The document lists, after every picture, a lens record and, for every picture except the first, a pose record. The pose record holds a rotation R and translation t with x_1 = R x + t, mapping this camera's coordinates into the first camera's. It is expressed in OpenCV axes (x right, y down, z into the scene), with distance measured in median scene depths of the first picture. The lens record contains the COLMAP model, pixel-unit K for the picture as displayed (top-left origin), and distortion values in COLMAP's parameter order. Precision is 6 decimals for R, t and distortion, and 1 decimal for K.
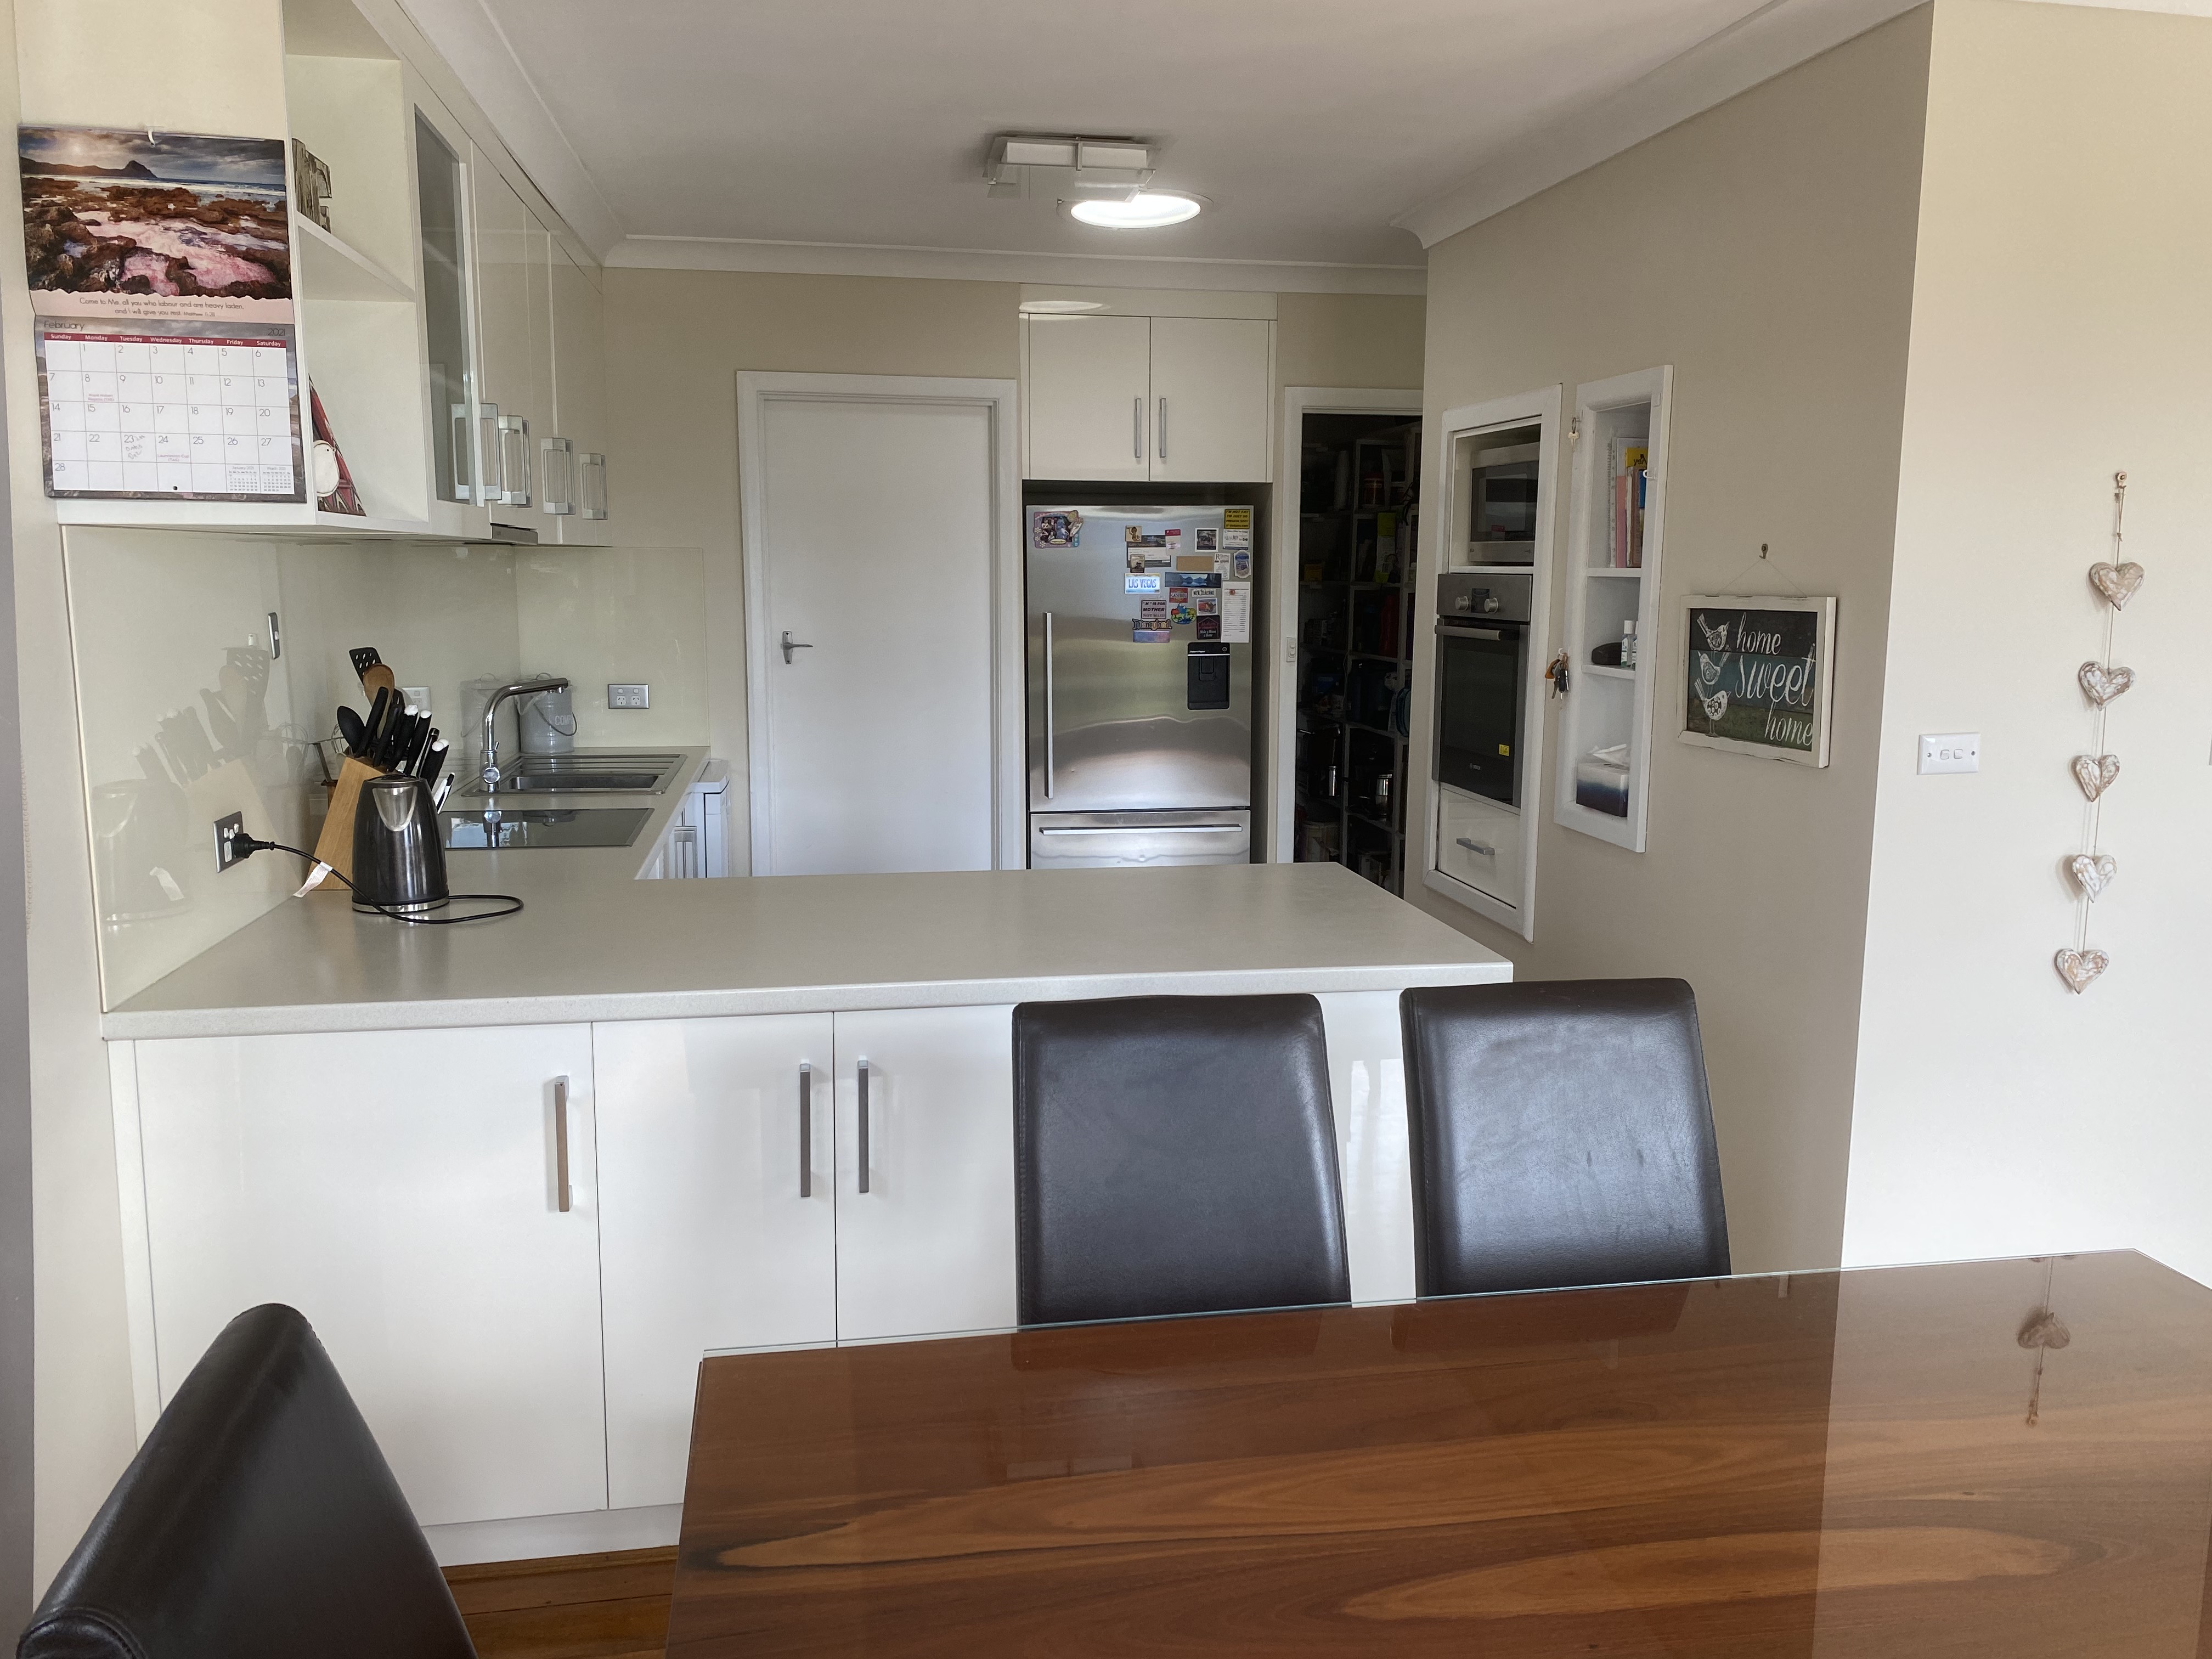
lens RADIAL K [[1676.7, 0, 1106.5], [0, 1676.7, 793.4], [0, 0, 1]] dist [0.155980, -0.001316]
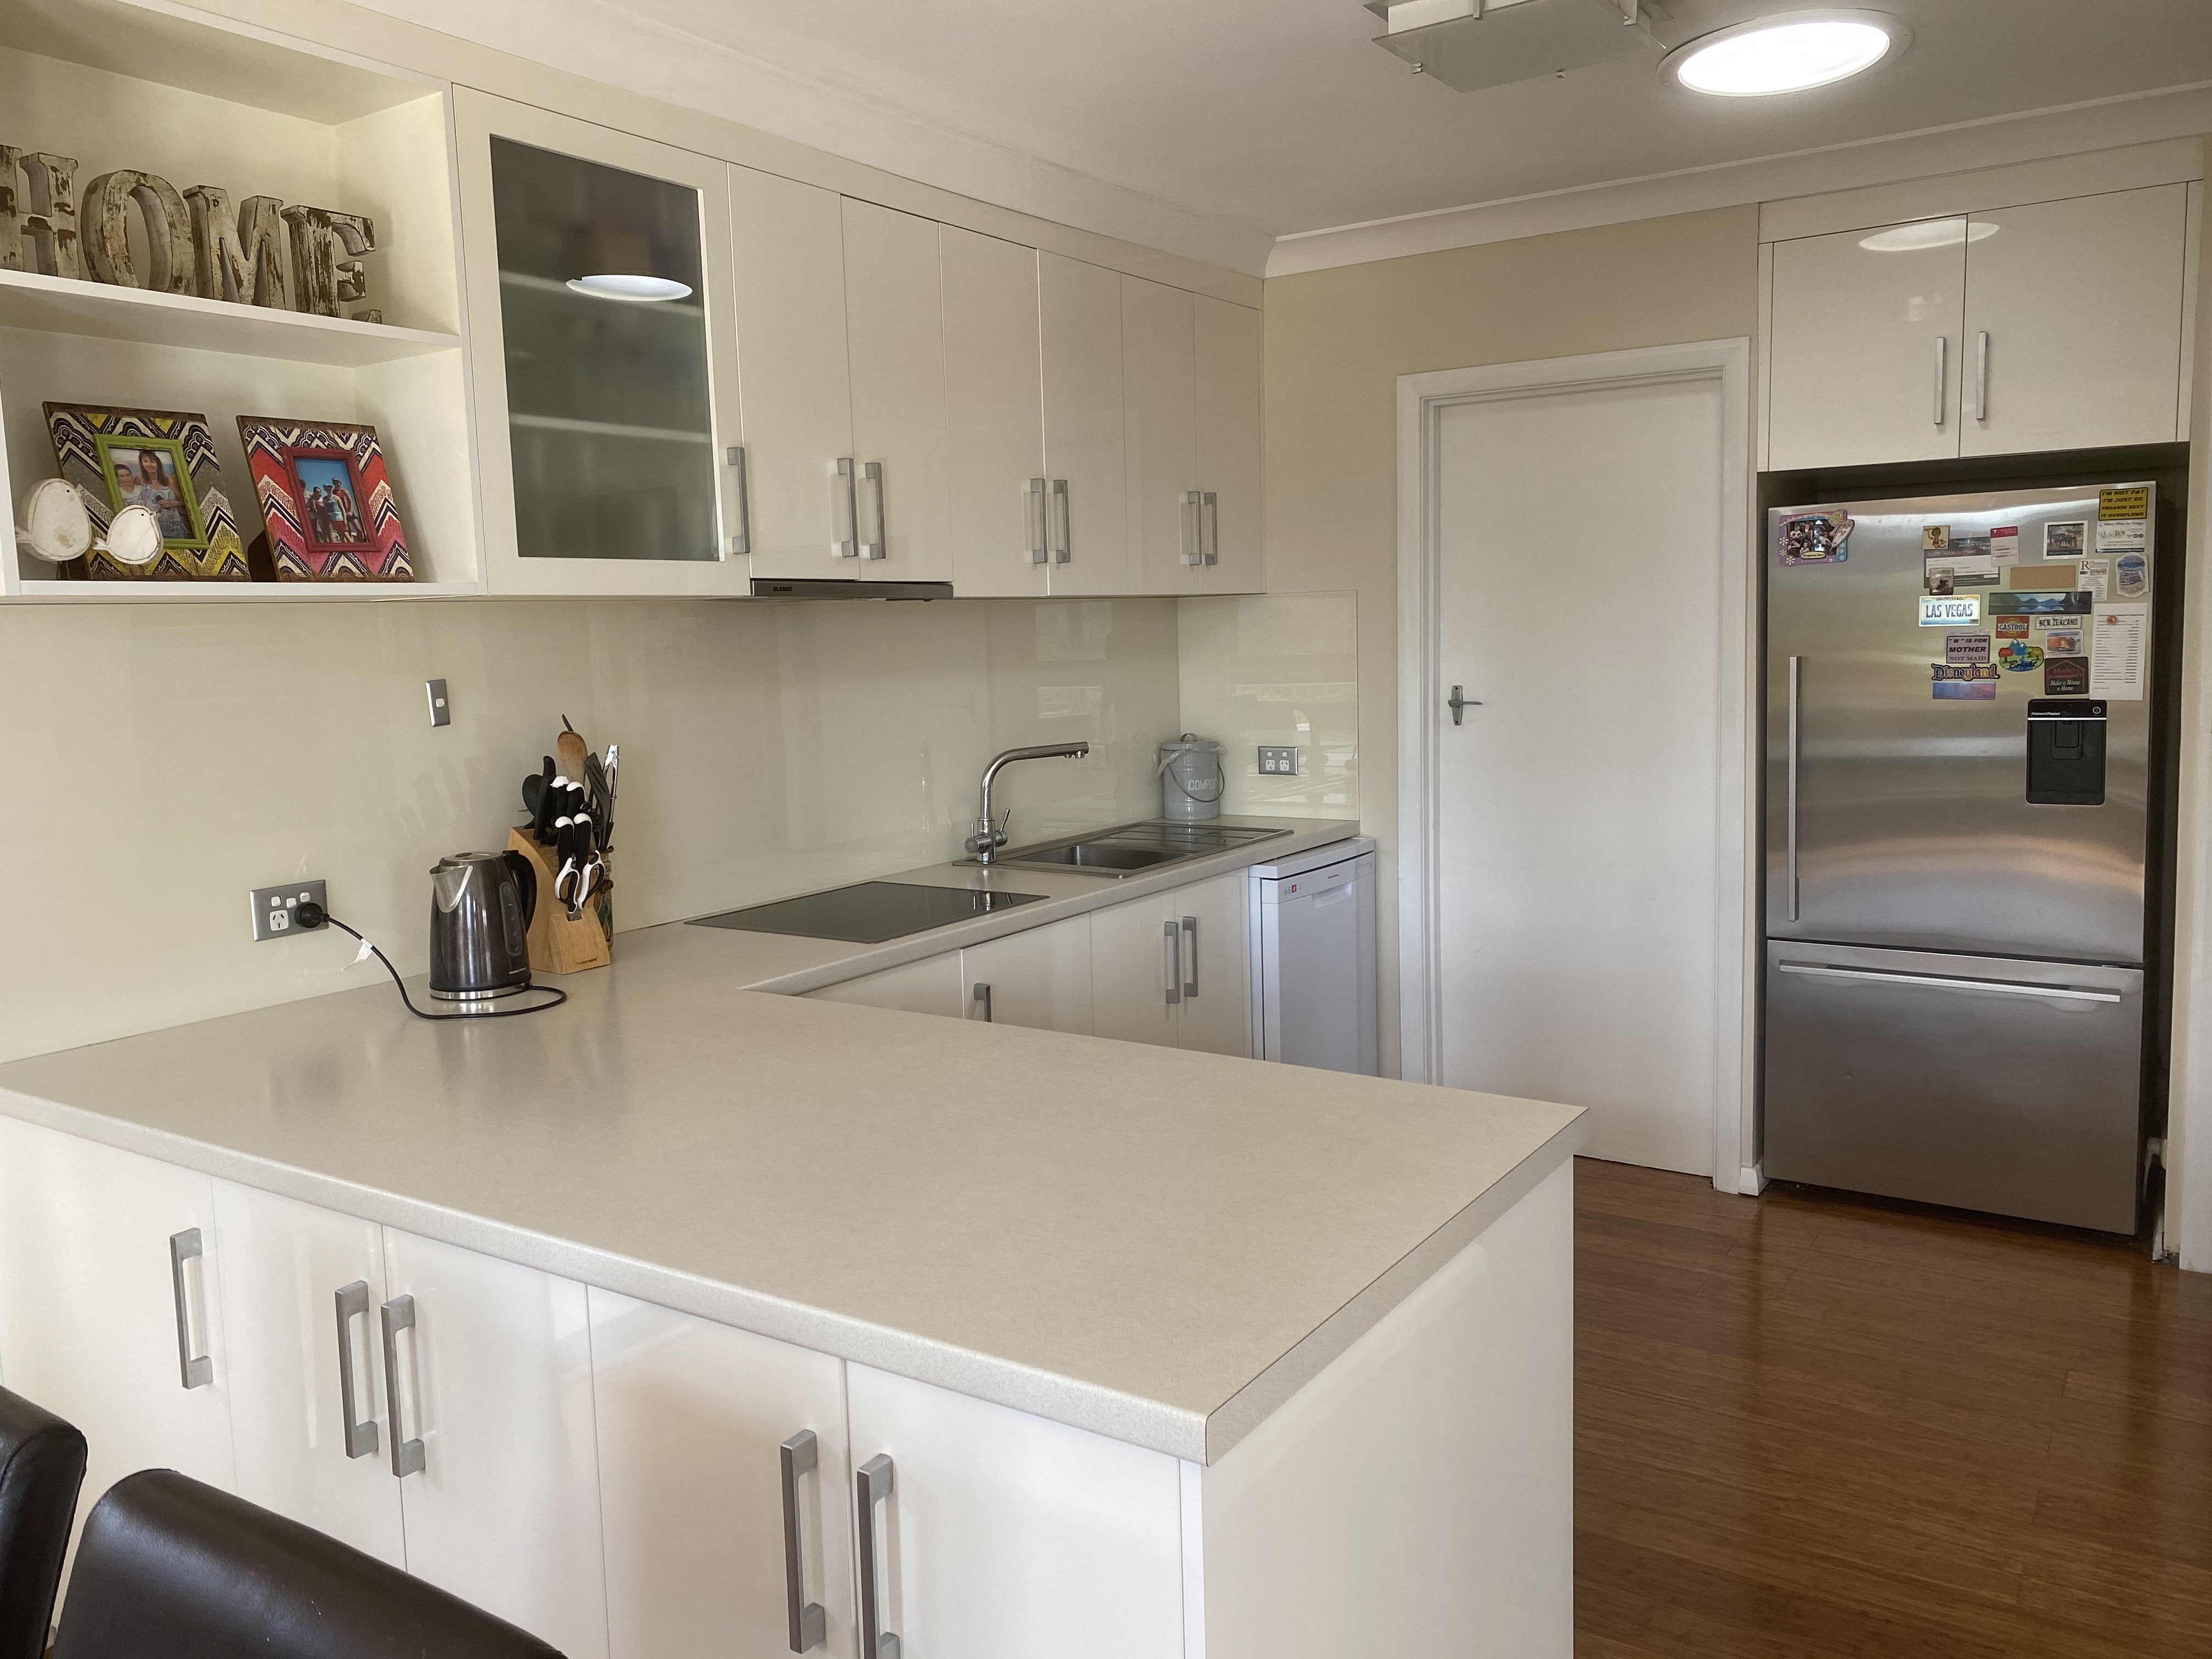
lens RADIAL K [[1694.0, 0, 1135.4], [0, 1694.0, 793.4], [0, 0, 1]] dist [0.053744, -0.055798]
pose [[0.733172, 0.042756, -0.678698, 0.251223], [-0.060170, 0.998186, -0.002116, -0.032441], [0.677376, 0.042388, 0.734415, 0.292139]]
